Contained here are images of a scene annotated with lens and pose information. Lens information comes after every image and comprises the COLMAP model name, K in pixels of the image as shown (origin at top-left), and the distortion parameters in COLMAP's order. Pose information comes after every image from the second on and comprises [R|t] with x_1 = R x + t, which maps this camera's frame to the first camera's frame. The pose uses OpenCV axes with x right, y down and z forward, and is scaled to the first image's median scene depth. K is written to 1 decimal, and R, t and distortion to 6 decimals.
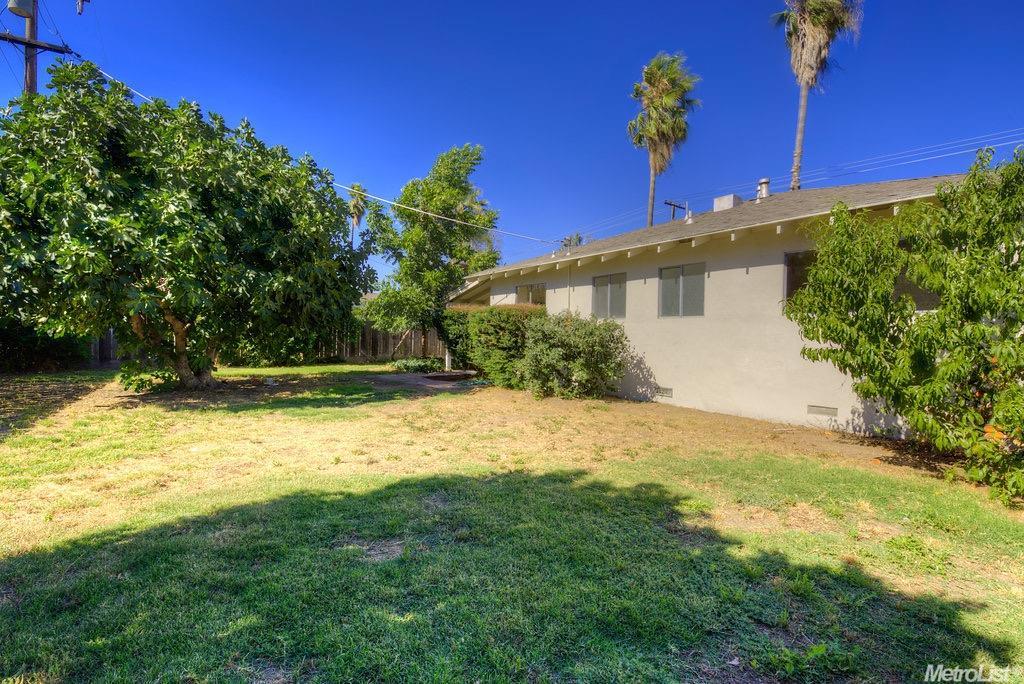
lens RADIAL K [[446.3, 0, 512.2], [0, 446.3, 344.7], [0, 0, 1]] dist [0.000727, -0.011009]
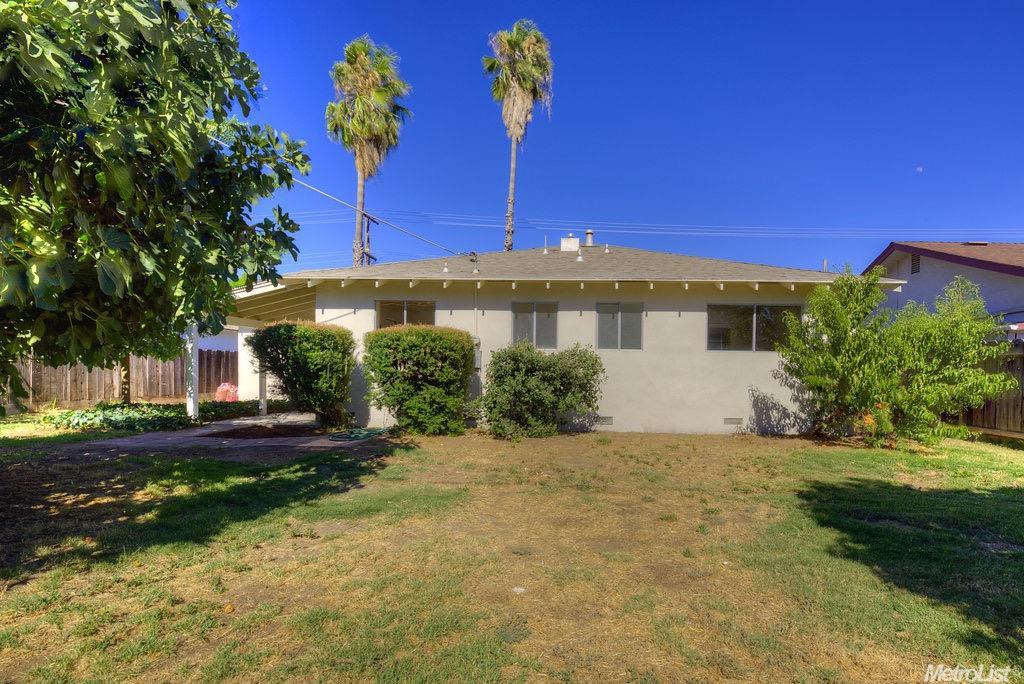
lens RADIAL K [[520.2, 0, 512.3], [0, 520.2, 378.5], [0, 0, 1]] dist [0.000997, -0.019315]
pose [[0.627618, -0.017766, 0.778319, -0.645071], [0.012857, 0.999840, 0.012455, -0.009470], [-0.778416, 0.002190, 0.627745, 0.337420]]
